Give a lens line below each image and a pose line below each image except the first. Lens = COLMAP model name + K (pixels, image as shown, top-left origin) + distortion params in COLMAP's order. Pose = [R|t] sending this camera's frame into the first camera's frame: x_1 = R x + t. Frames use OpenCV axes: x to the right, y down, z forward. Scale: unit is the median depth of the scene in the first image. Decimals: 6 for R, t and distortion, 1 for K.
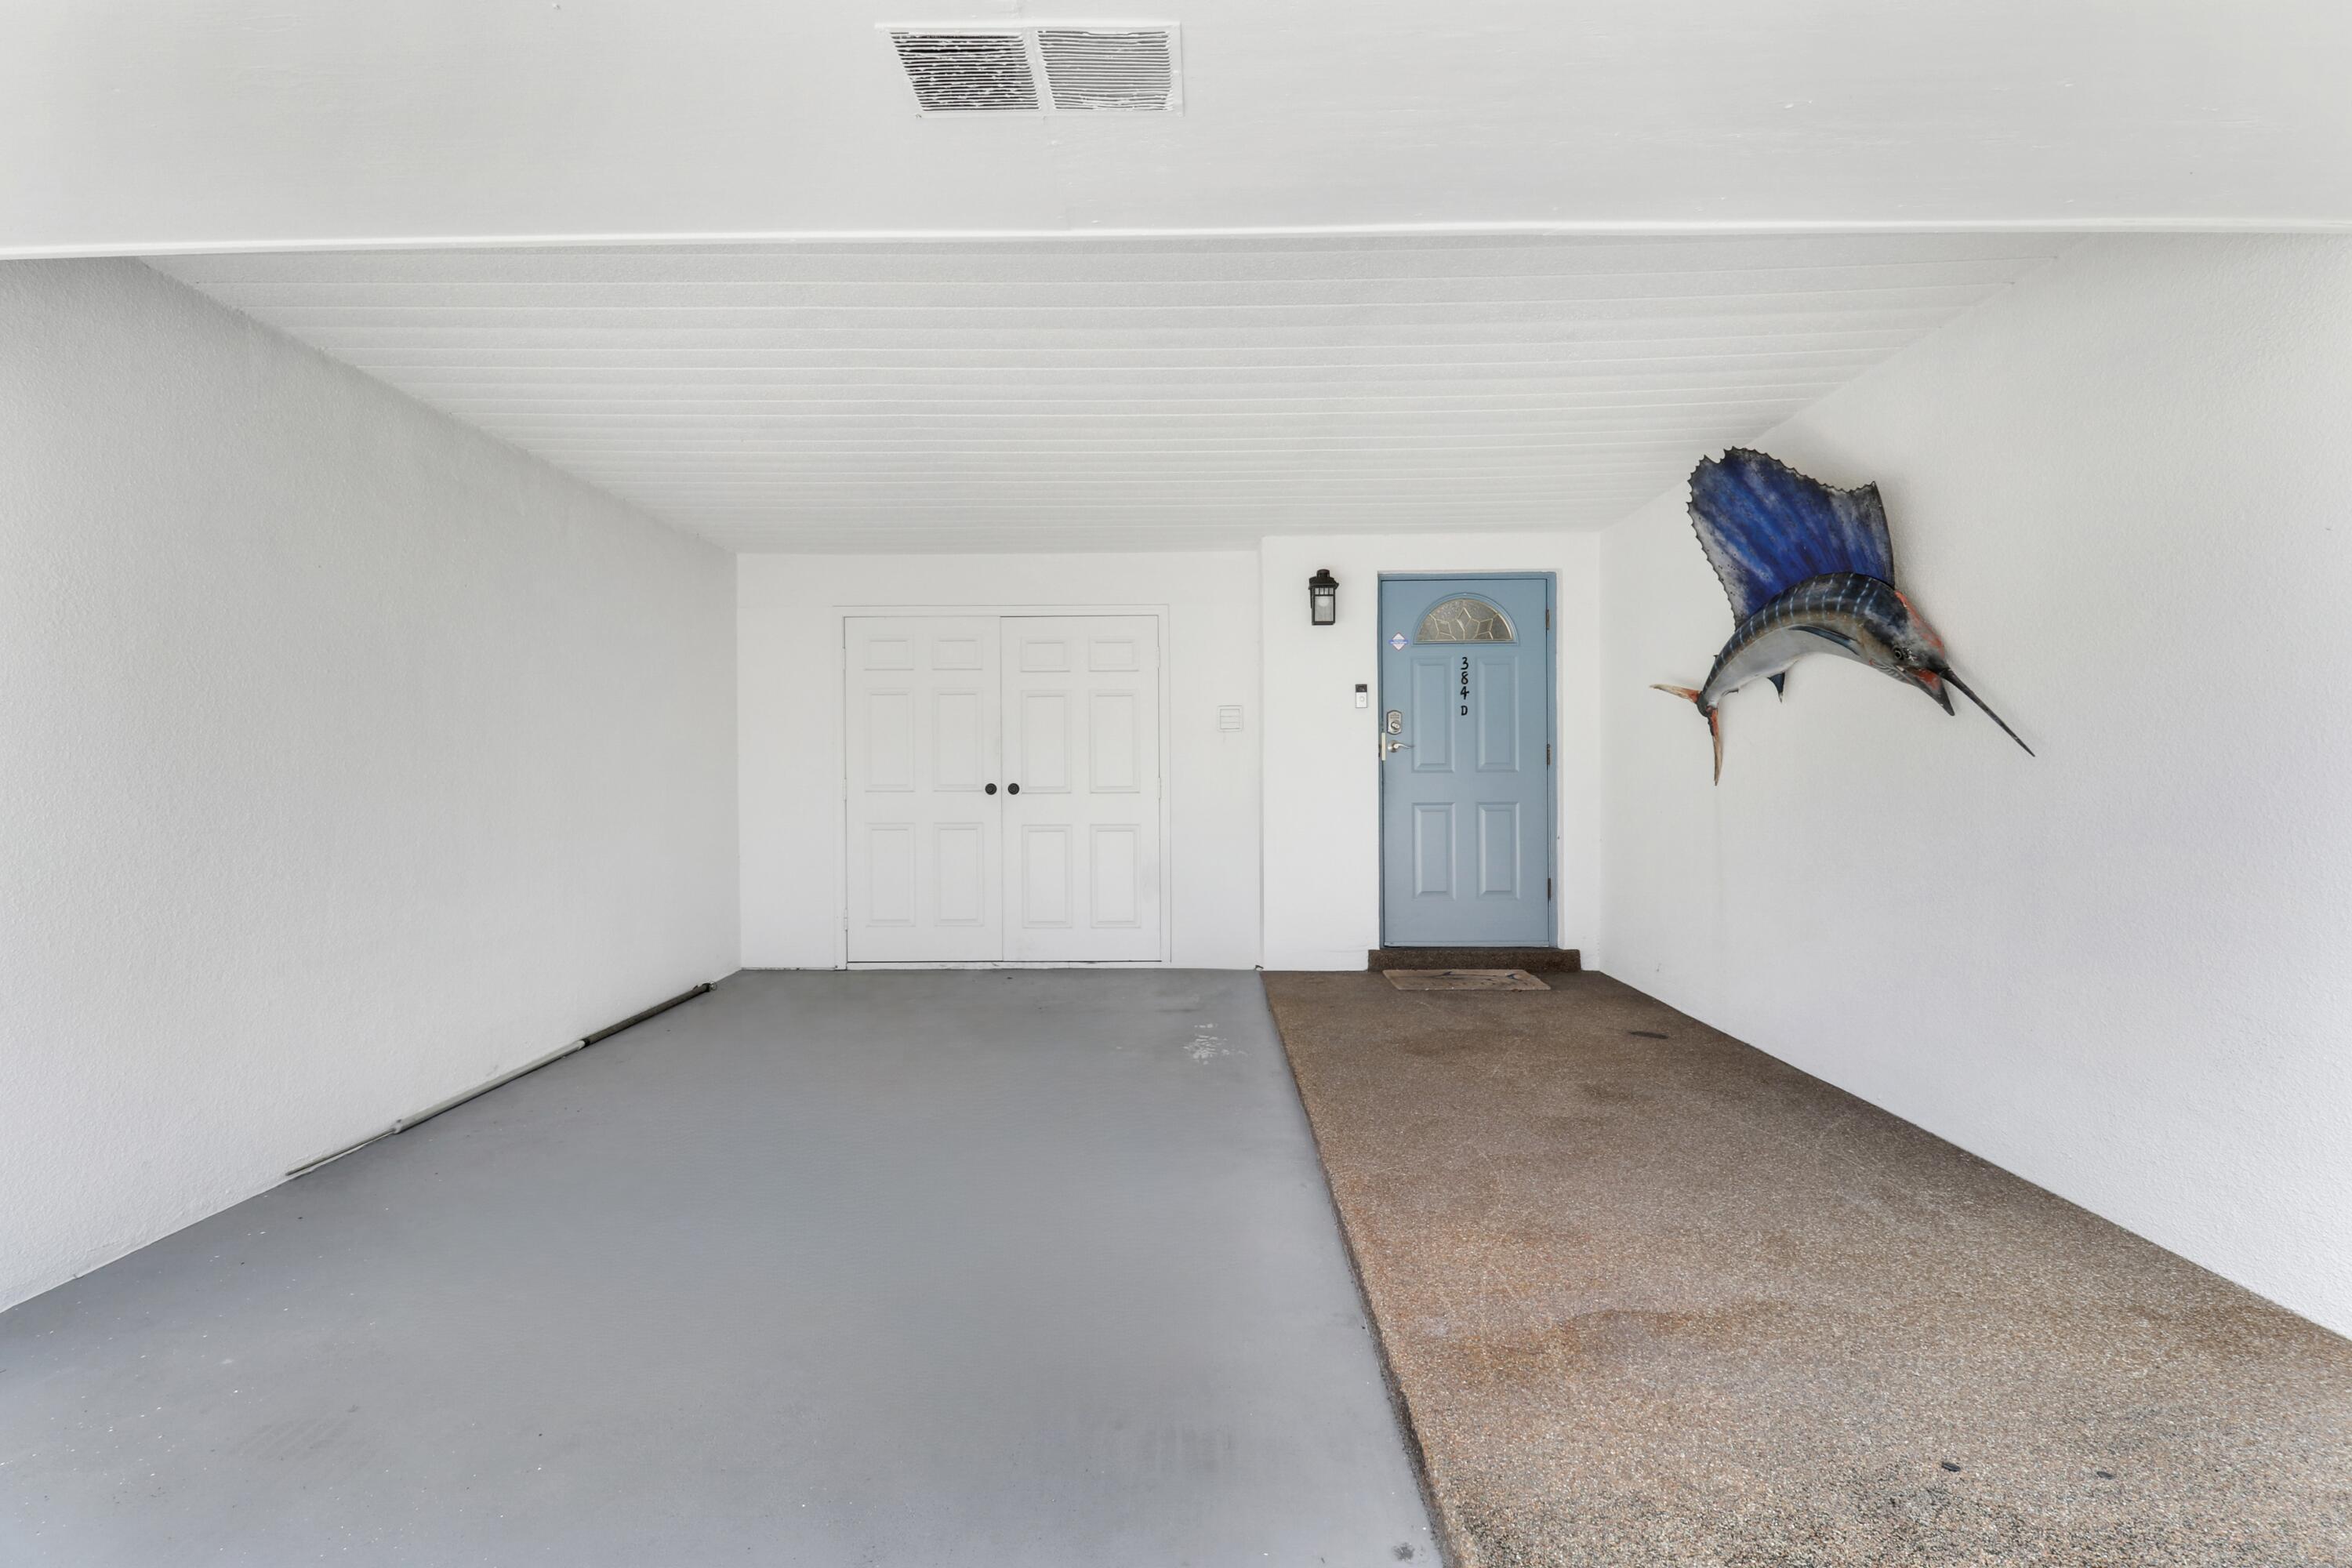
lens RADIAL K [[1096.3, 0, 1176.8], [0, 1096.3, 772.2], [0, 0, 1]] dist [-0.000682, -0.009805]
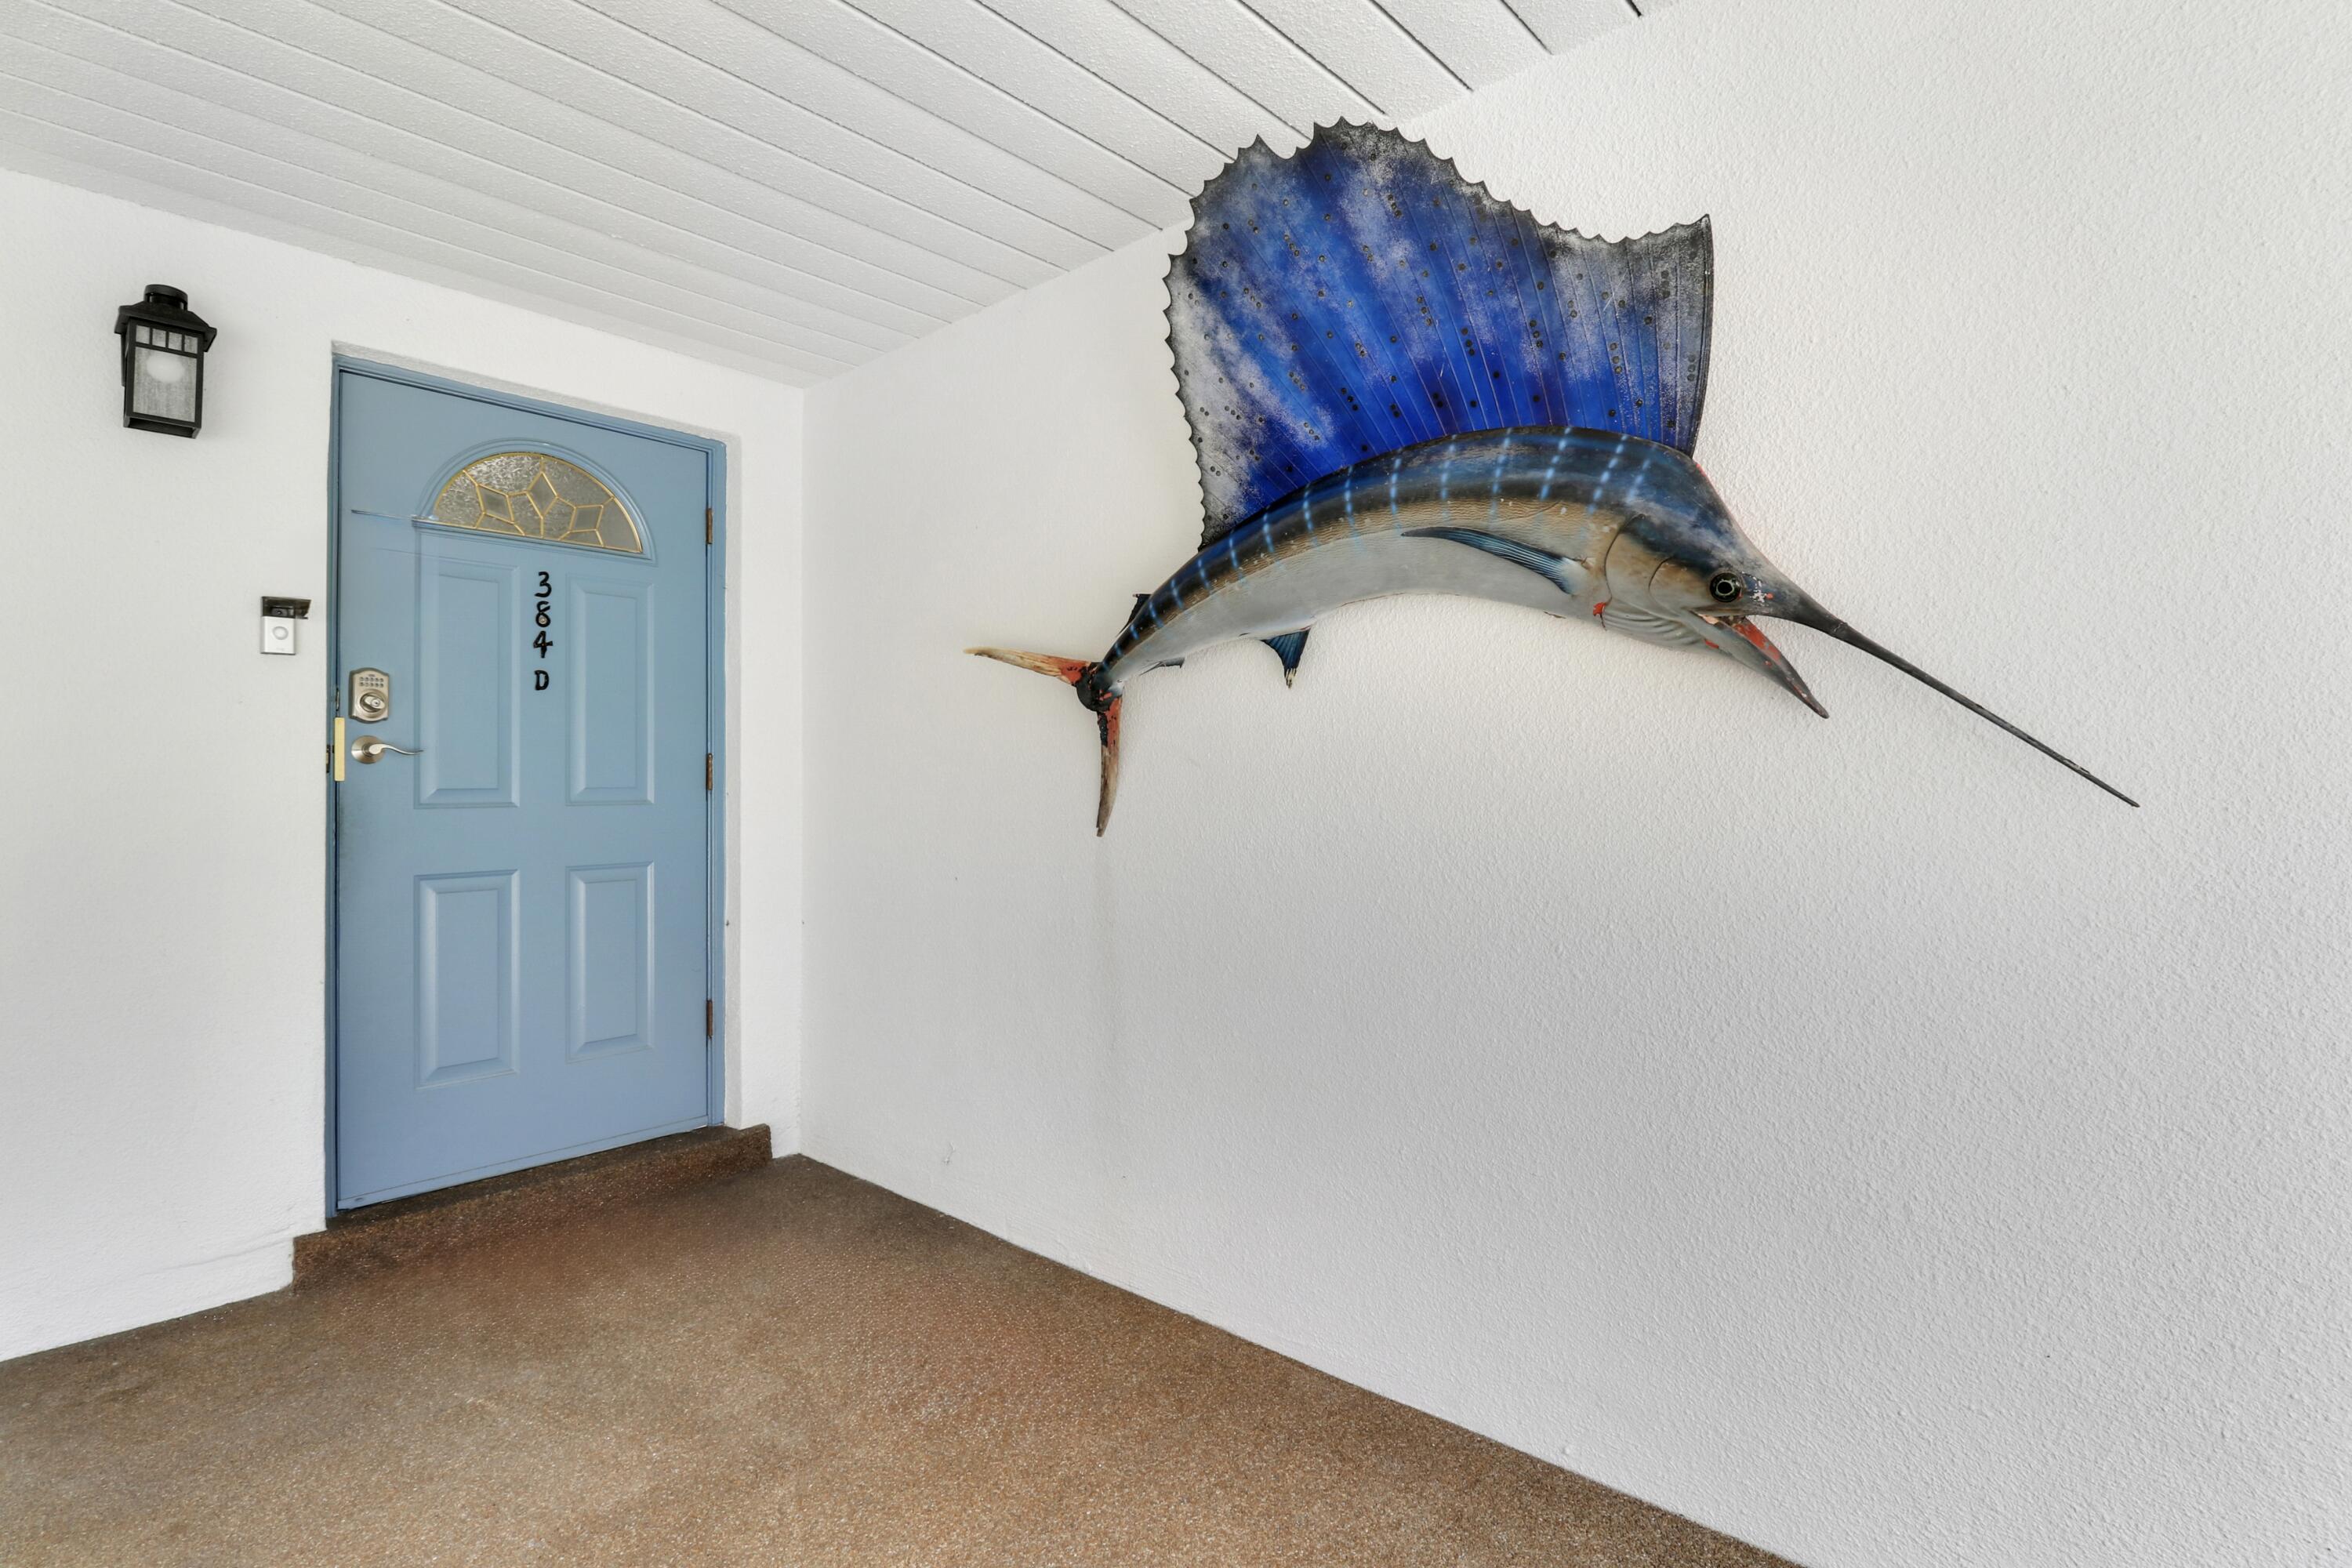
lens RADIAL K [[1096.3, 0, 1176.8], [0, 1096.3, 772.2], [0, 0, 1]] dist [-0.000682, -0.009805]
pose [[0.643364, 0.013235, 0.765446, 0.107239], [-0.003923, 0.999894, -0.013991, -0.014376], [-0.765550, 0.005998, 0.643348, 0.710340]]
